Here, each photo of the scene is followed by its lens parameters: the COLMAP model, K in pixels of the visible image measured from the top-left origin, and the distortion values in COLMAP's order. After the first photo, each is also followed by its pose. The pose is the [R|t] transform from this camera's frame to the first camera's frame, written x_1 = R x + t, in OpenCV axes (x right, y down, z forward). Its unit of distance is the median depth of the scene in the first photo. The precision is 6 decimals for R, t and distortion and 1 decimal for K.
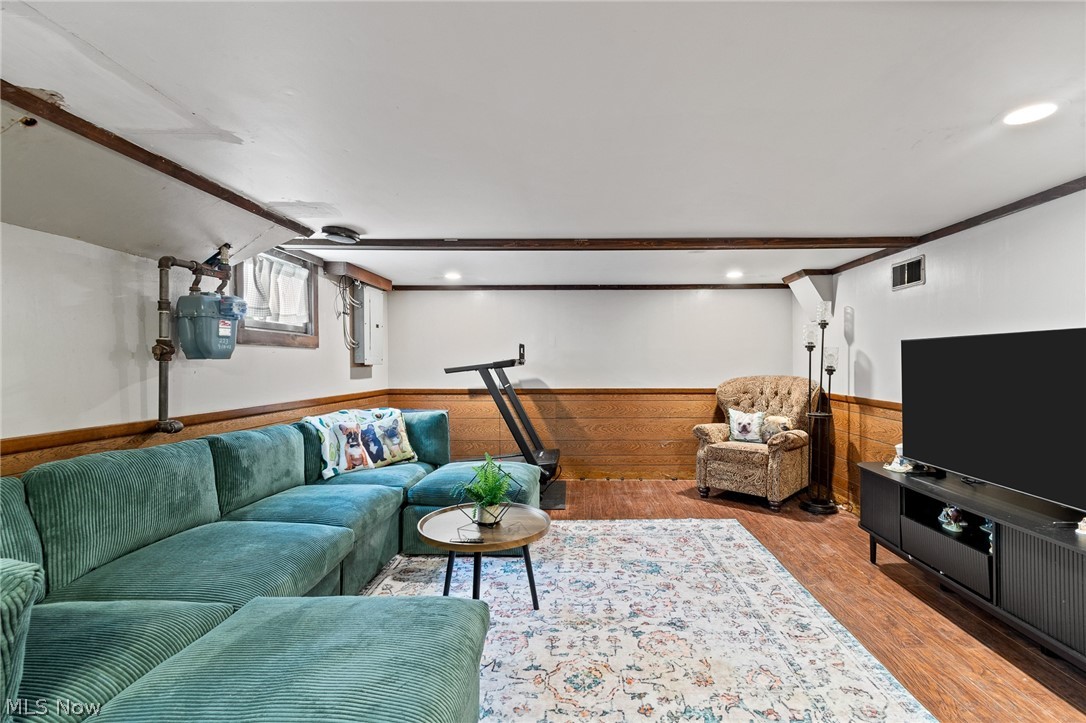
lens RADIAL K [[483.0, 0, 549.7], [0, 483.0, 363.3], [0, 0, 1]] dist [0.002003, 0.000428]
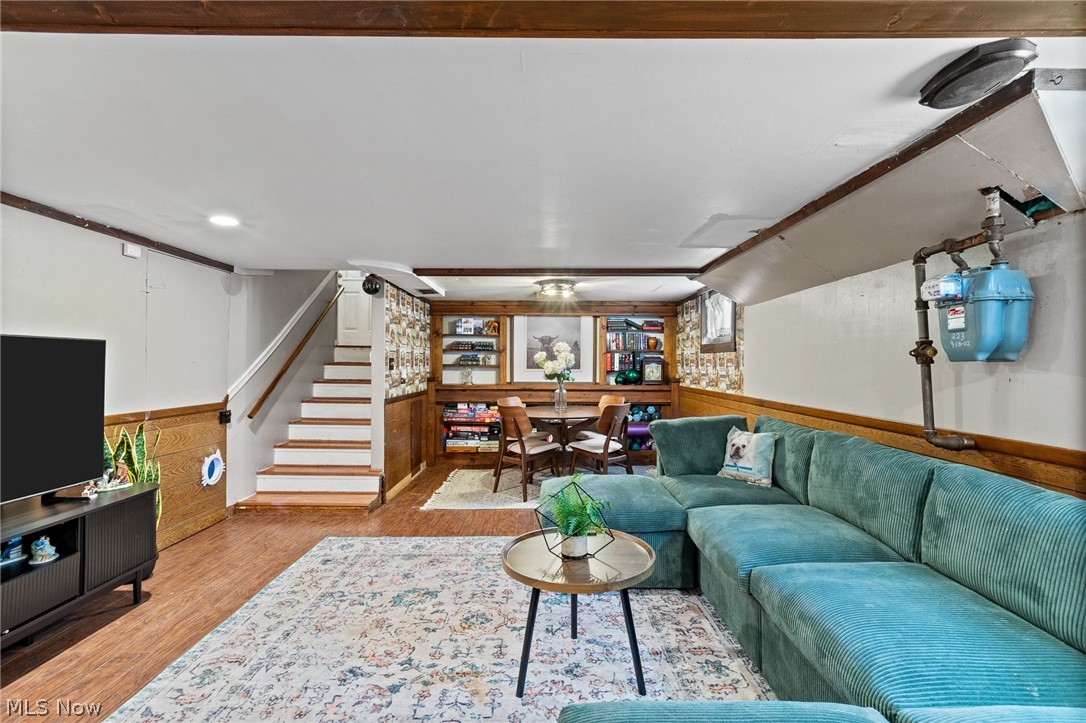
lens RADIAL K [[483.0, 0, 549.7], [0, 483.0, 363.3], [0, 0, 1]] dist [0.002003, 0.000428]
pose [[-0.996691, 0.001165, -0.081279, -0.015174], [0.001298, 0.999998, -0.001575, -0.005948], [0.081277, -0.001676, -0.996690, 1.946512]]
